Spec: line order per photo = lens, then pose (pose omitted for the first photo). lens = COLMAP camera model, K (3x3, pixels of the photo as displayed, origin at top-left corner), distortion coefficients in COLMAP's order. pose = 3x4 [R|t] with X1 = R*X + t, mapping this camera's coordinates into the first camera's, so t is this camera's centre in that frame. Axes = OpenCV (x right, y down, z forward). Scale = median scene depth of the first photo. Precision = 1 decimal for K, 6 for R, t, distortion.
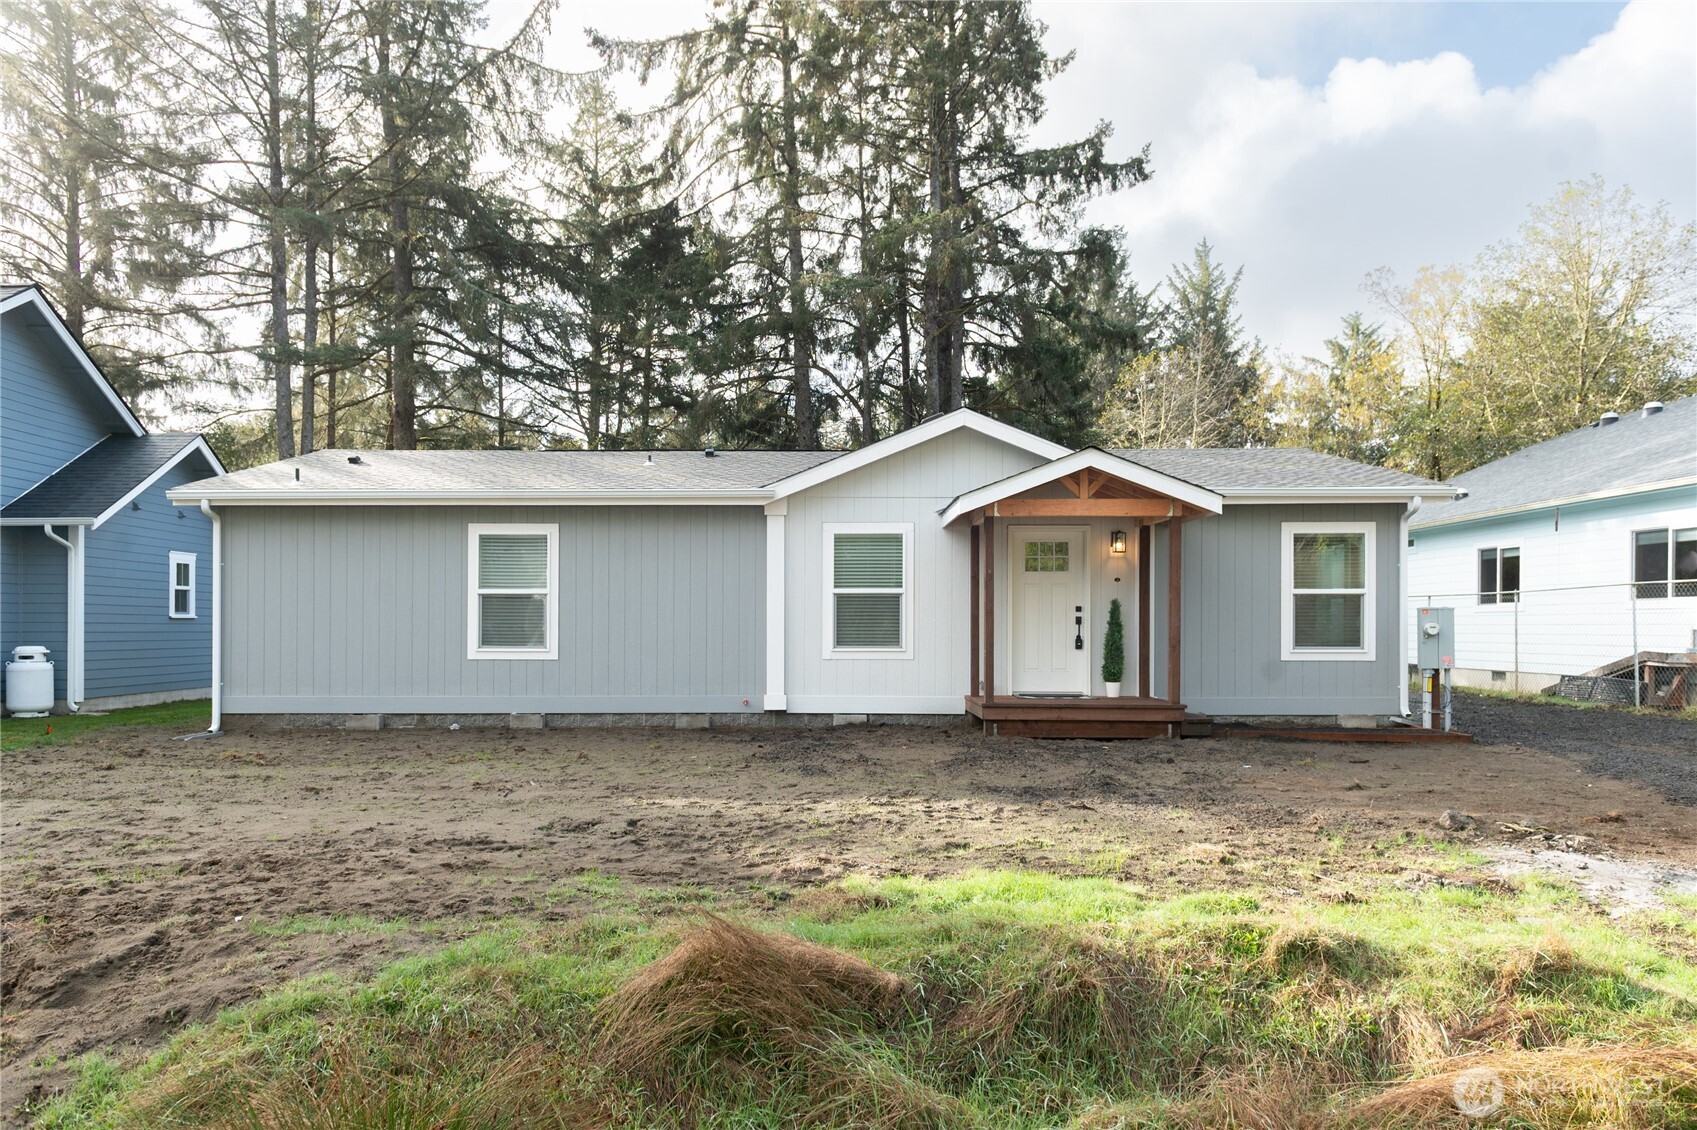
lens RADIAL K [[1185.3, 0, 849.4], [0, 1185.3, 621.0], [0, 0, 1]] dist [0.029295, 0.001466]
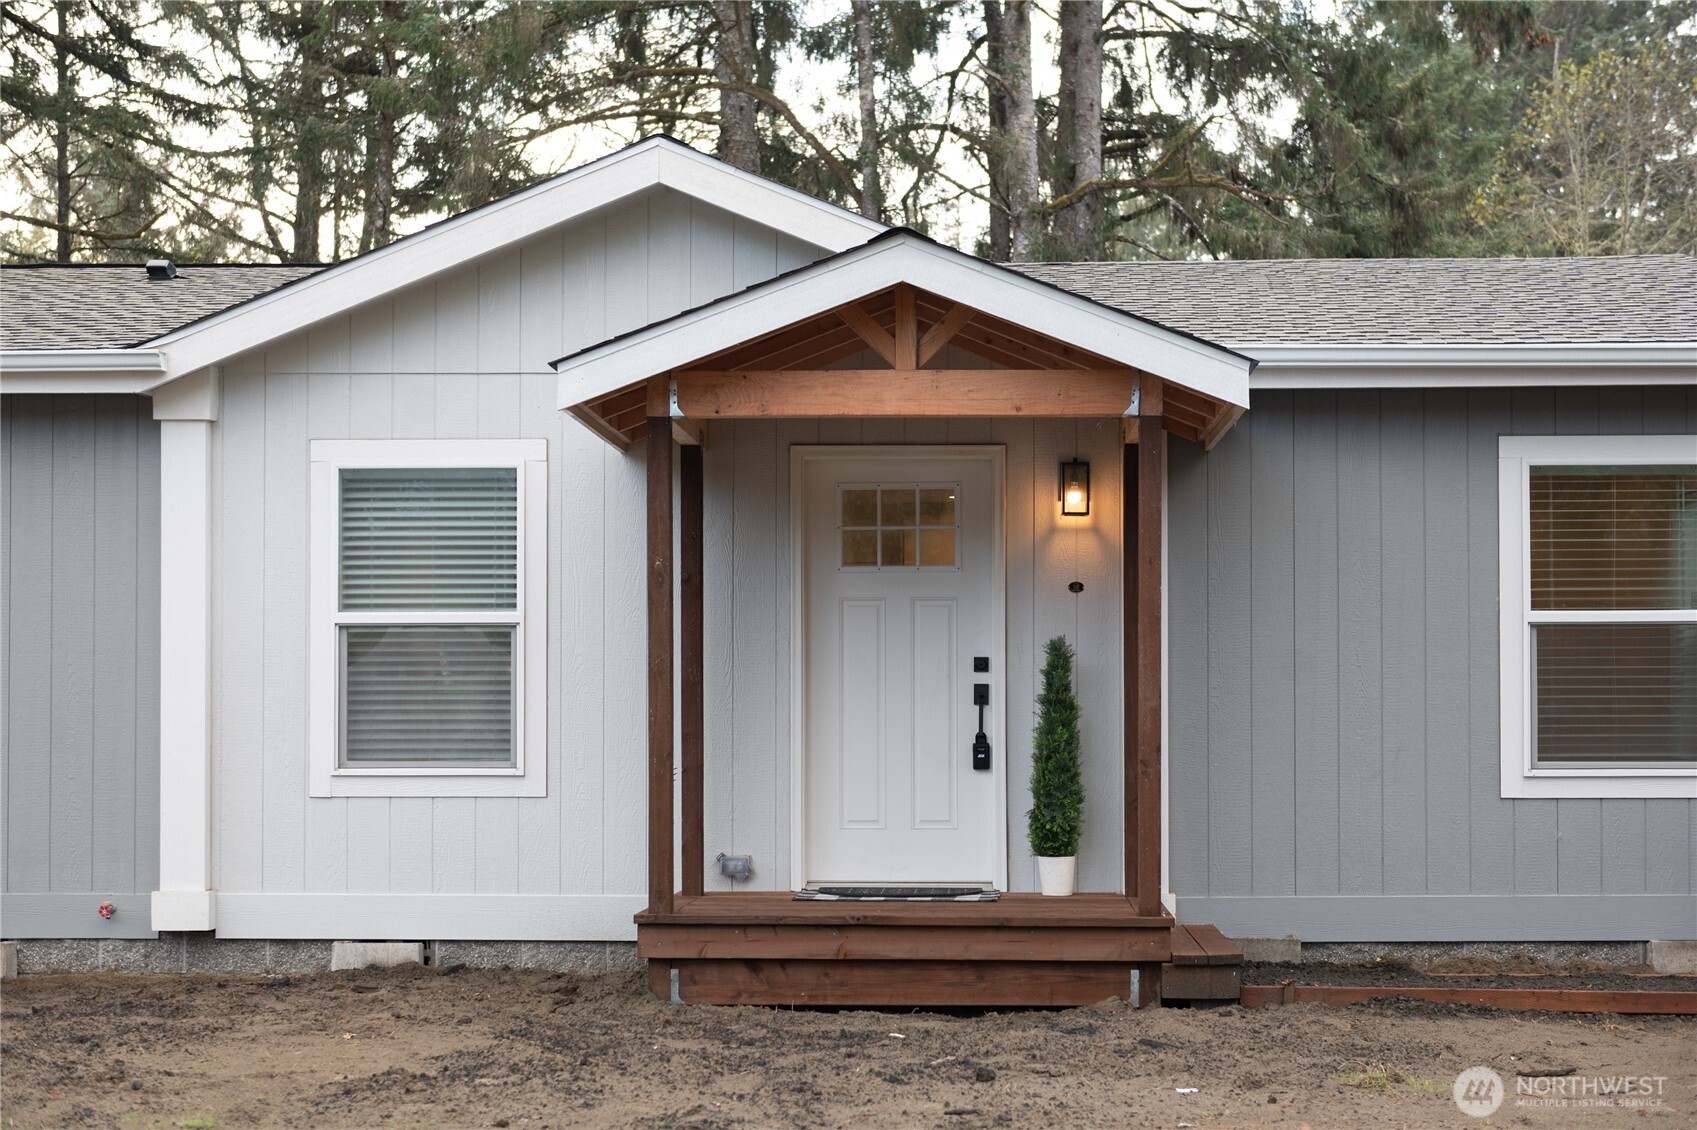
lens RADIAL K [[2780.8, 0, 1054.7], [0, 2780.8, 653.1], [0, 0, 1]] dist [-0.007476, -0.014621]
pose [[0.999999, -0.000943, -0.001382, 0.218775], [0.000917, 0.999820, -0.018947, 0.003212], [0.001400, 0.018945, 0.999820, 0.105442]]
